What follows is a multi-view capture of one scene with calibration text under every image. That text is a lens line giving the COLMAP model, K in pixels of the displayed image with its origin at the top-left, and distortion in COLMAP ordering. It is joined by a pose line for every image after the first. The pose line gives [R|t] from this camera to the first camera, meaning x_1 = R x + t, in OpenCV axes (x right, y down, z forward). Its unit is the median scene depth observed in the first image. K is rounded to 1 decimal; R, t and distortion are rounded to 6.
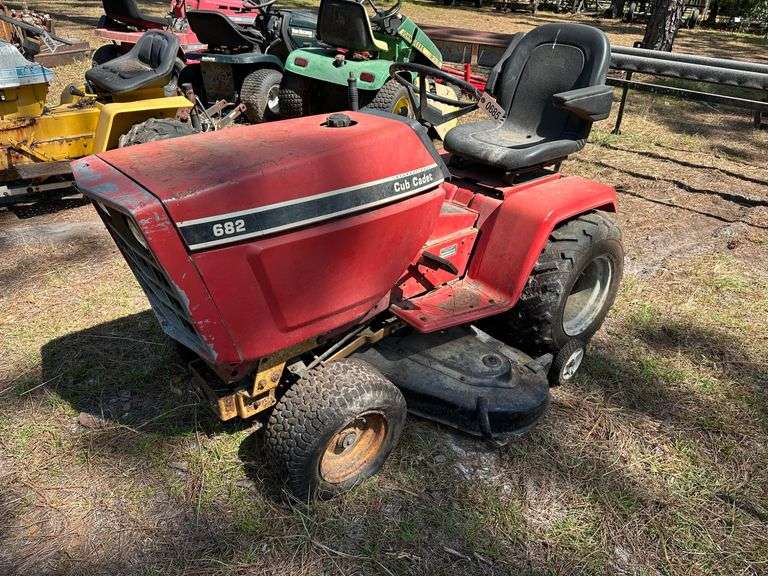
lens RADIAL K [[564.4, 0, 384.0], [0, 564.4, 288.0], [0, 0, 1]] dist [0.043936, -0.050952]
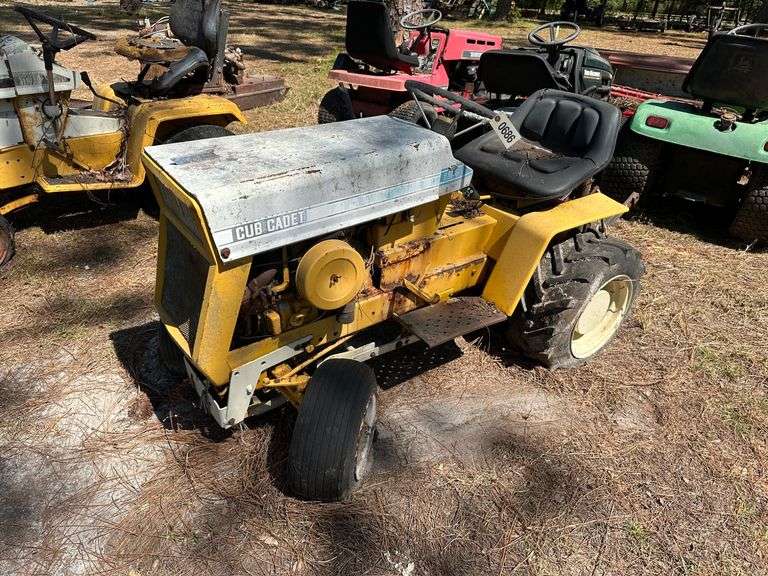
lens RADIAL K [[564.4, 0, 384.0], [0, 564.4, 288.0], [0, 0, 1]] dist [0.043936, -0.050952]
pose [[0.992762, 0.043295, -0.112026, -0.401882], [-0.046089, 0.998685, -0.022474, -0.156079], [0.110906, 0.027474, 0.993451, 0.251495]]
